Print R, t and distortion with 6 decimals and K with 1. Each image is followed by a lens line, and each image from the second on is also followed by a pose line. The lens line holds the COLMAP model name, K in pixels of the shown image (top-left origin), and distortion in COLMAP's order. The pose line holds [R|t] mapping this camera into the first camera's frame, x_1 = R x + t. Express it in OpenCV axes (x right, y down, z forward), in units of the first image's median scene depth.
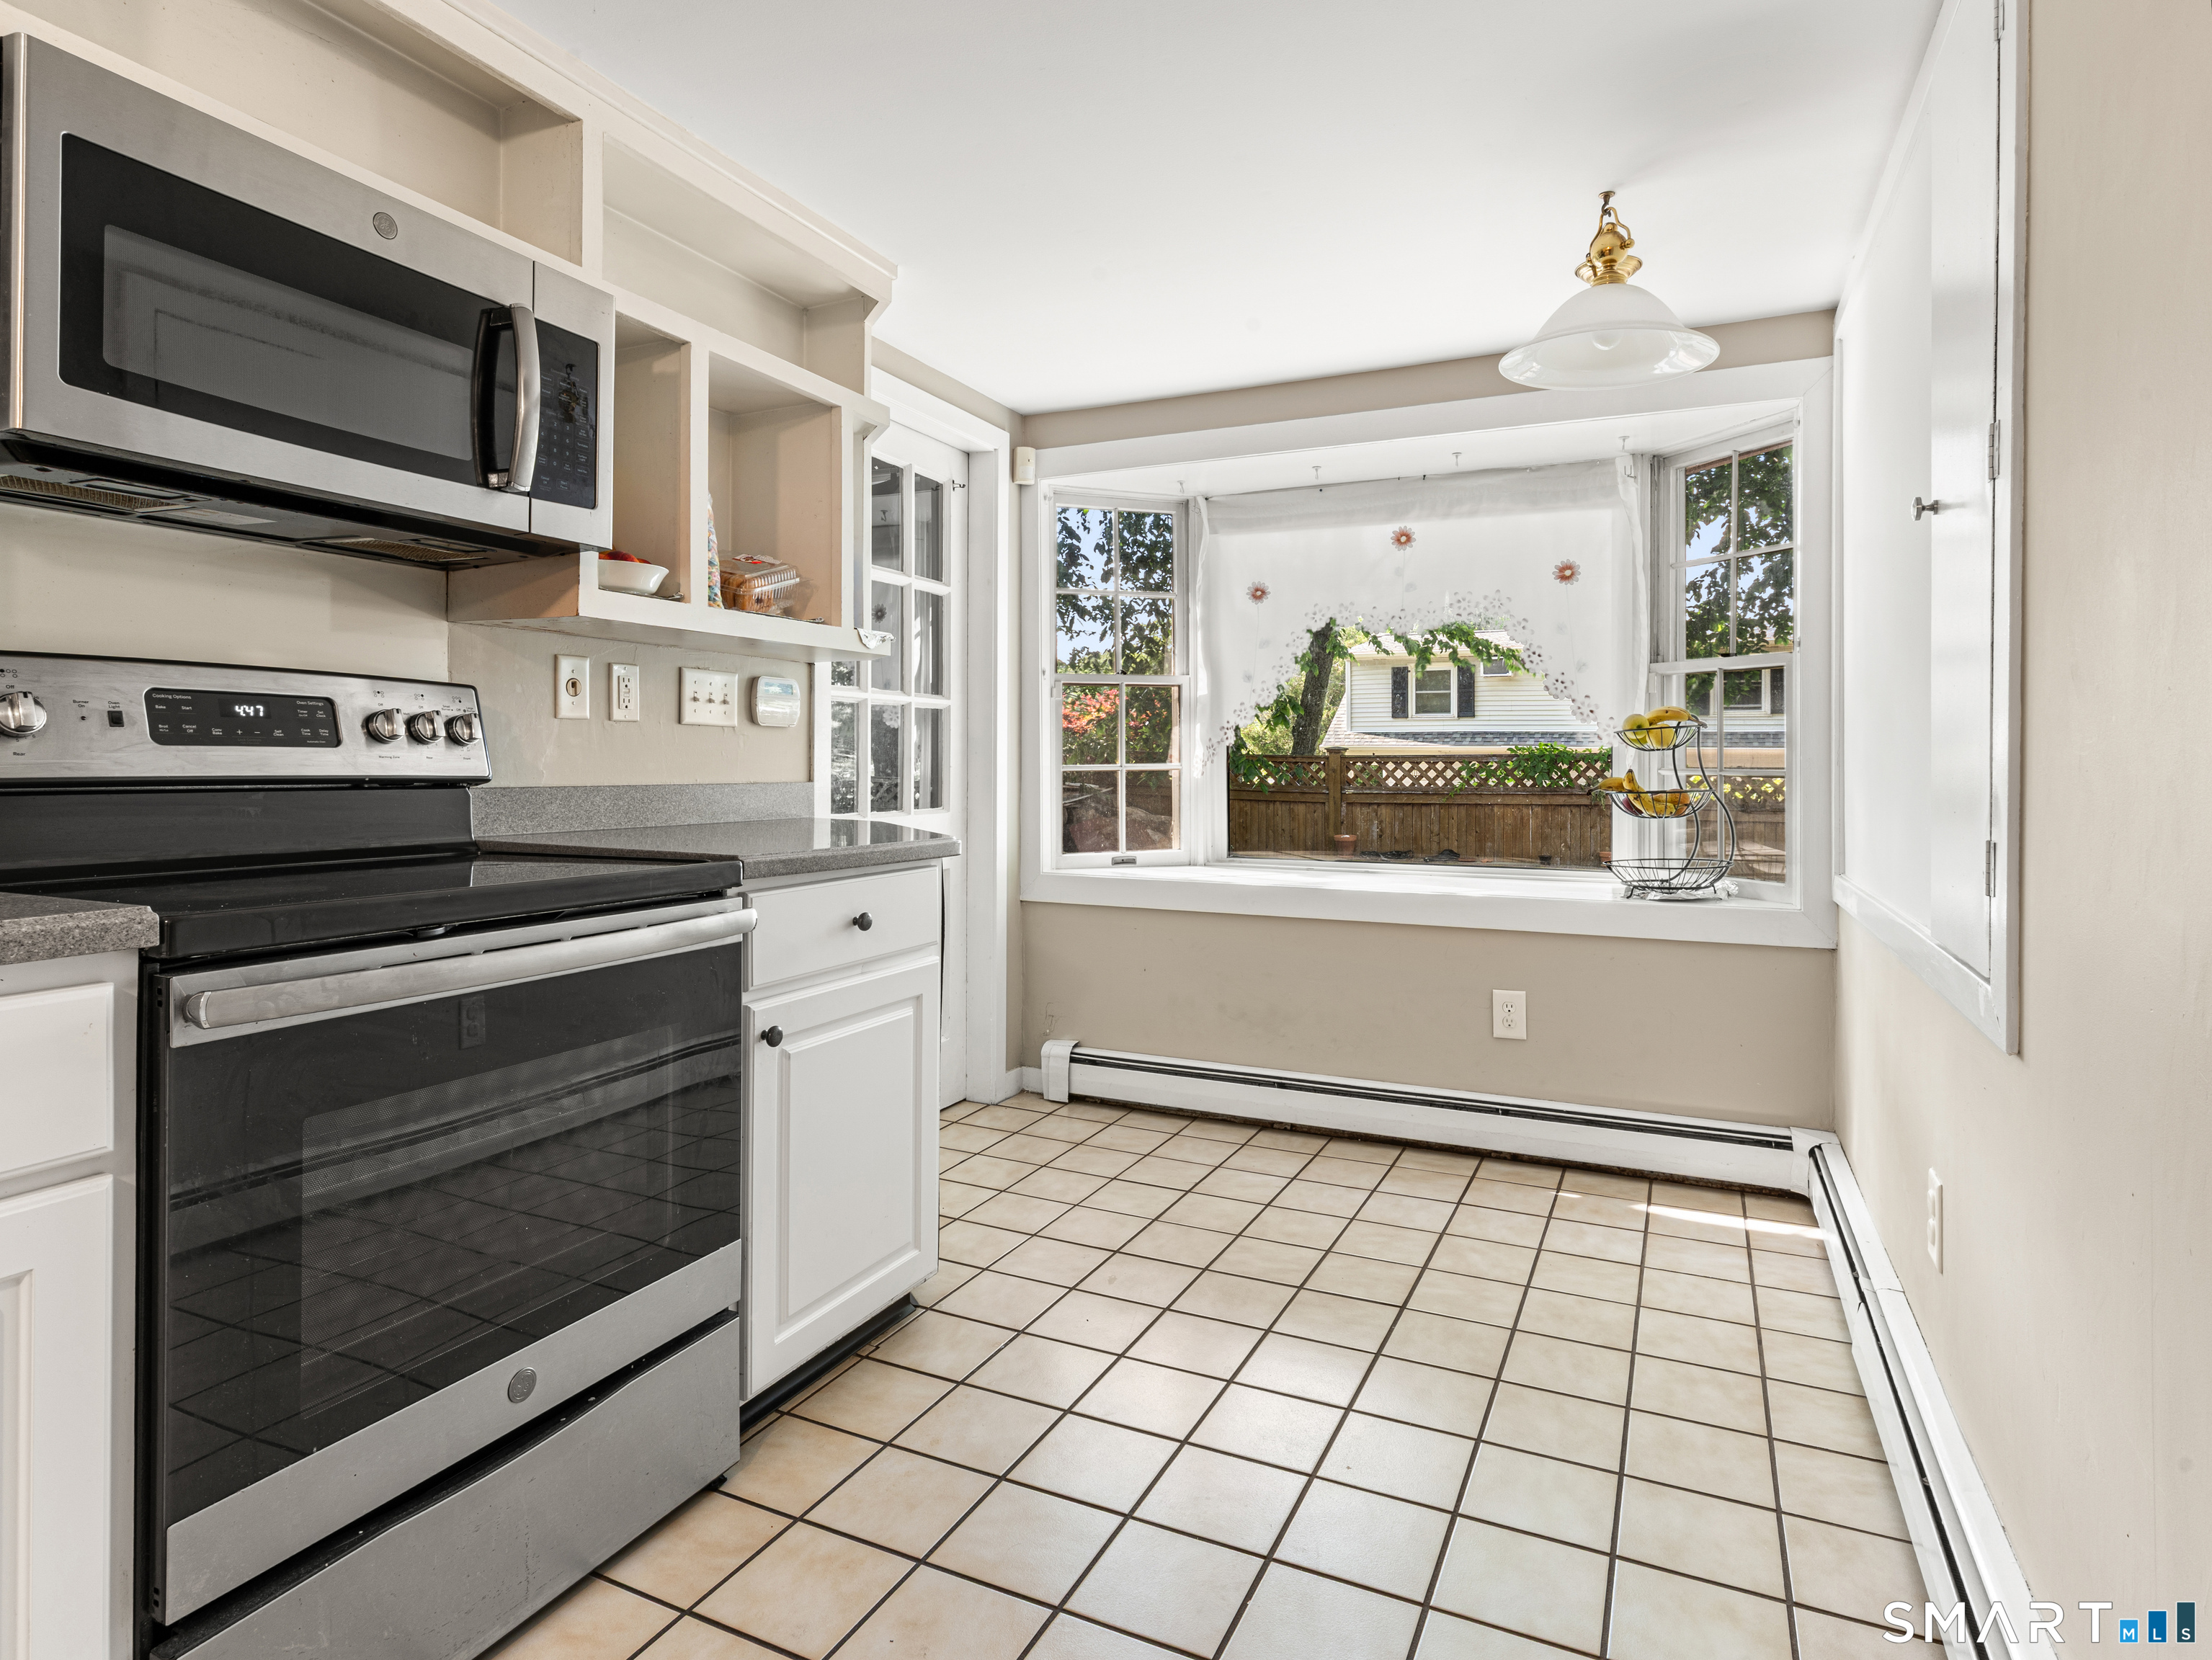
lens RADIAL K [[1244.8, 0, 1104.4], [0, 1244.8, 765.1], [0, 0, 1]] dist [-0.019494, -0.000651]
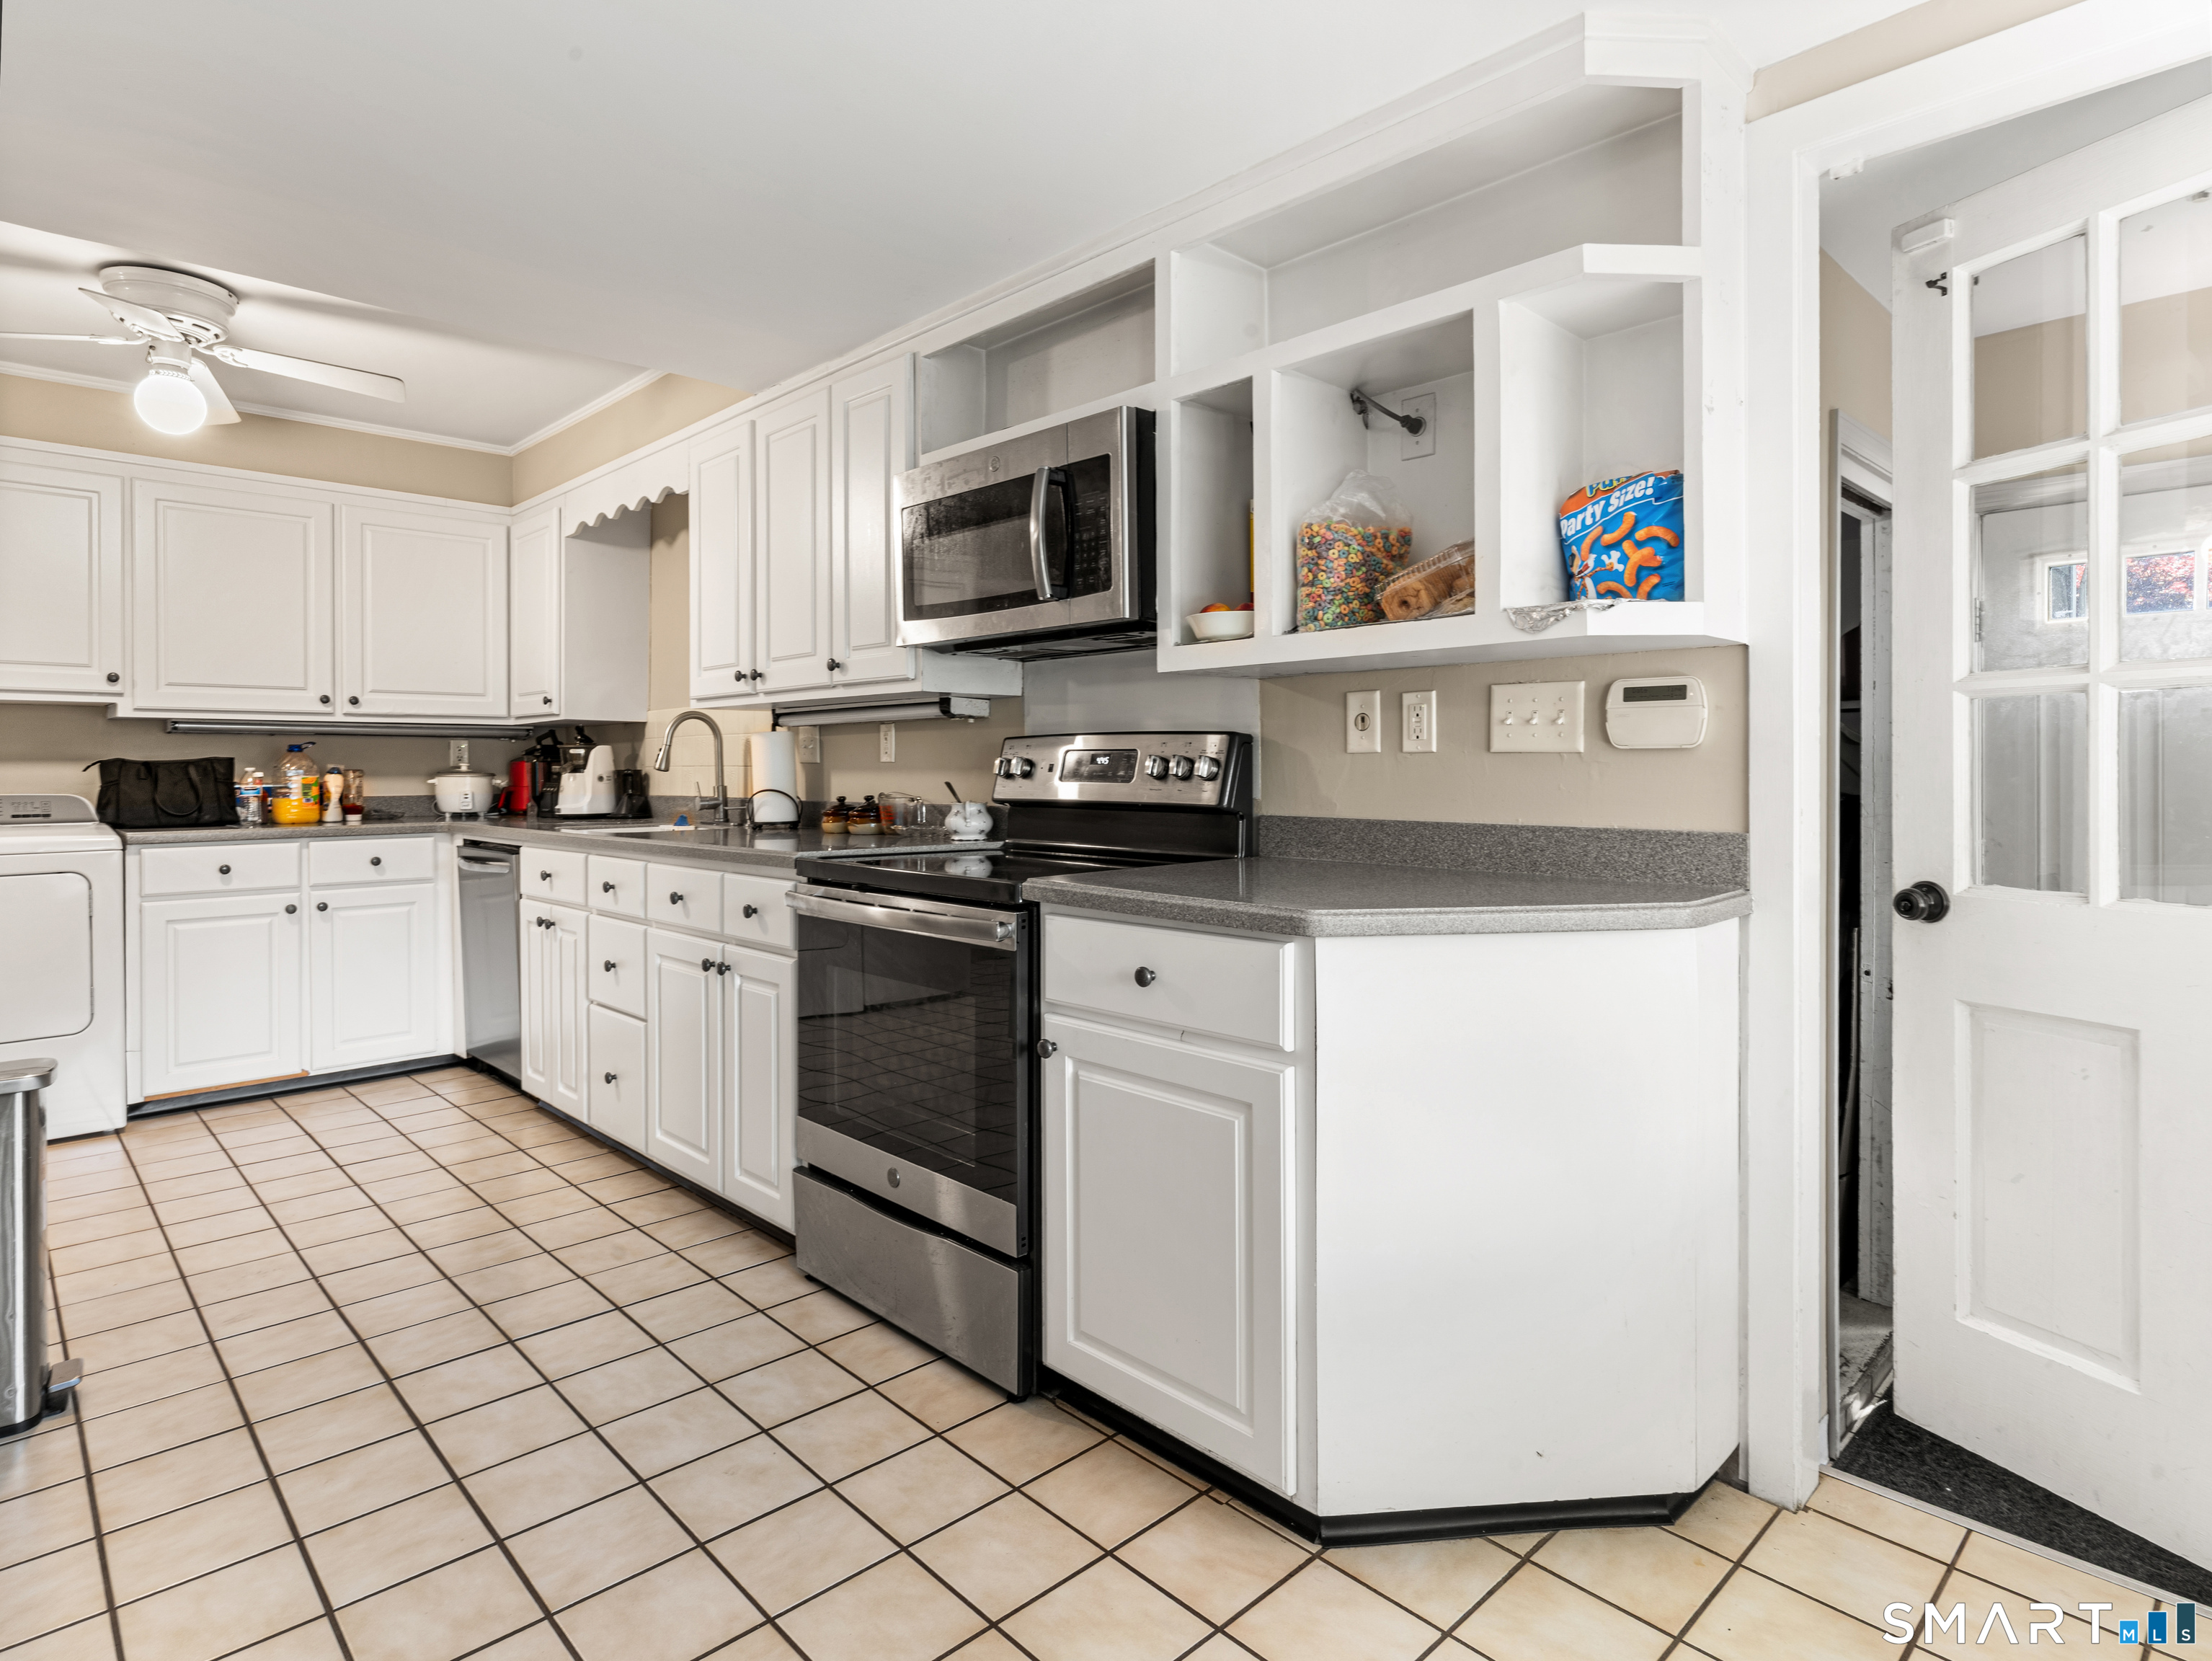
lens RADIAL K [[1197.6, 0, 1107.9], [0, 1197.6, 810.5], [0, 0, 1]] dist [0.000692, -0.000782]
pose [[-0.367225, 0.023380, -0.929838, 0.577941], [-0.004792, 0.999623, 0.027027, -0.016476], [0.930120, 0.014381, -0.366975, 1.207307]]
